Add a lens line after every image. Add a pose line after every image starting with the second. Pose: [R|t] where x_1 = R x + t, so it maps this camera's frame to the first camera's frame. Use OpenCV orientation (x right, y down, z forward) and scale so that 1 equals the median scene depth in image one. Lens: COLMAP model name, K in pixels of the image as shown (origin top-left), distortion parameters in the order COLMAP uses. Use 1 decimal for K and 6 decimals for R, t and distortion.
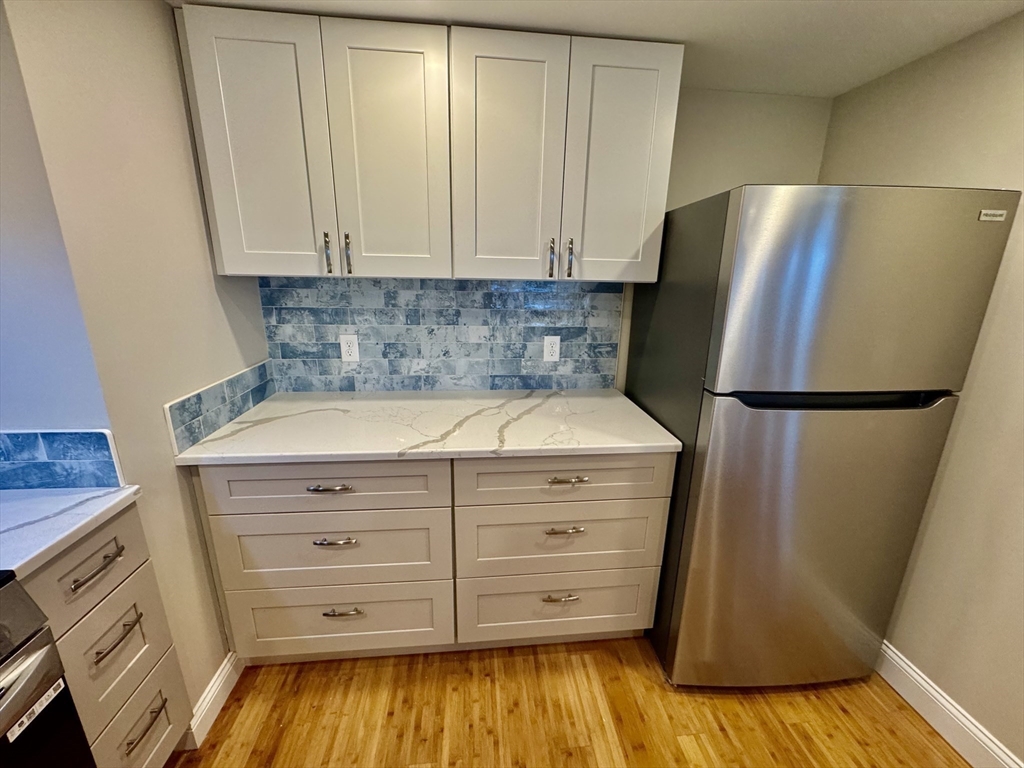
lens RADIAL K [[407.9, 0, 513.4], [0, 407.9, 382.5], [0, 0, 1]] dist [-0.001763, 0.000039]
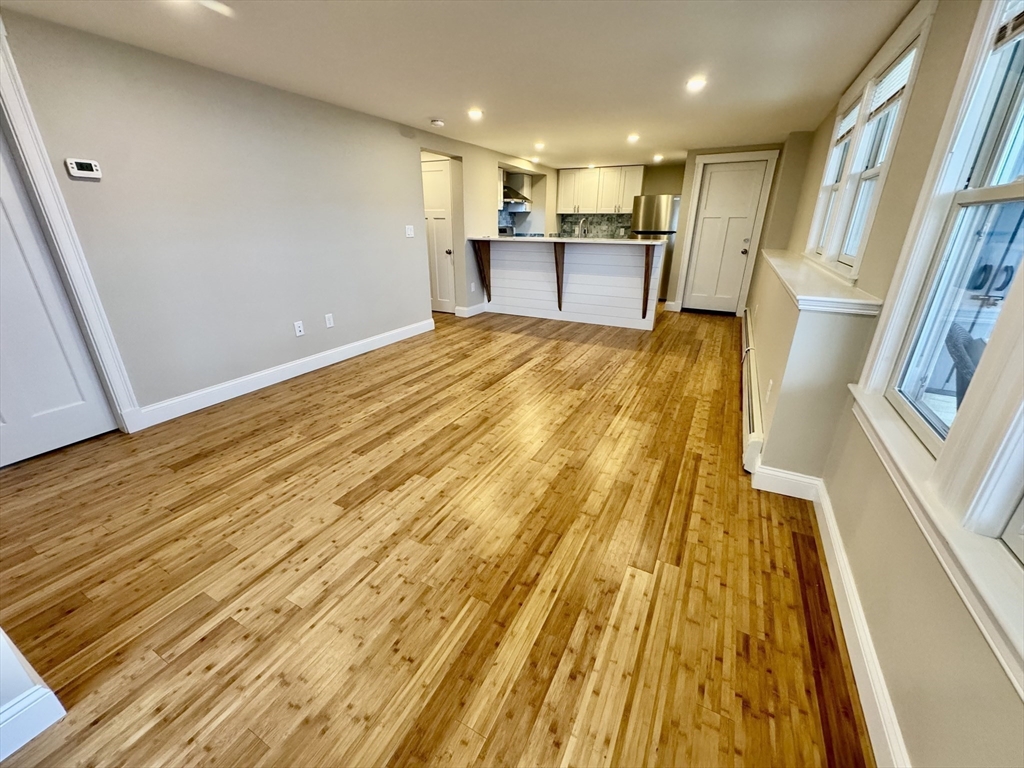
lens RADIAL K [[407.9, 0, 513.4], [0, 407.9, 382.5], [0, 0, 1]] dist [-0.001763, 0.000039]
pose [[0.836758, 0.189034, -0.513908, 1.669275], [-0.138450, 0.981064, 0.135442, 1.064008], [0.529780, -0.042182, 0.847085, -3.310464]]
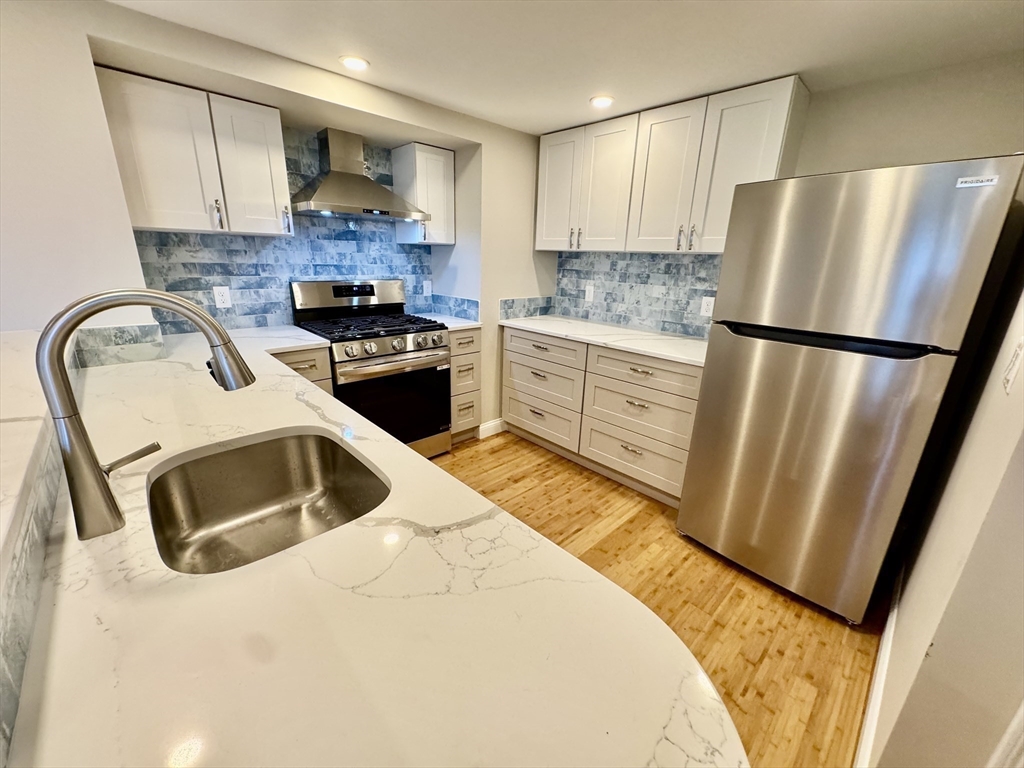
lens RADIAL K [[407.9, 0, 513.4], [0, 407.9, 382.5], [0, 0, 1]] dist [-0.001763, 0.000039]
pose [[0.615850, 0.233598, -0.752436, 0.825374], [-0.229073, 0.966866, 0.112679, 0.166775], [0.753826, 0.102970, 0.648955, -0.362151]]
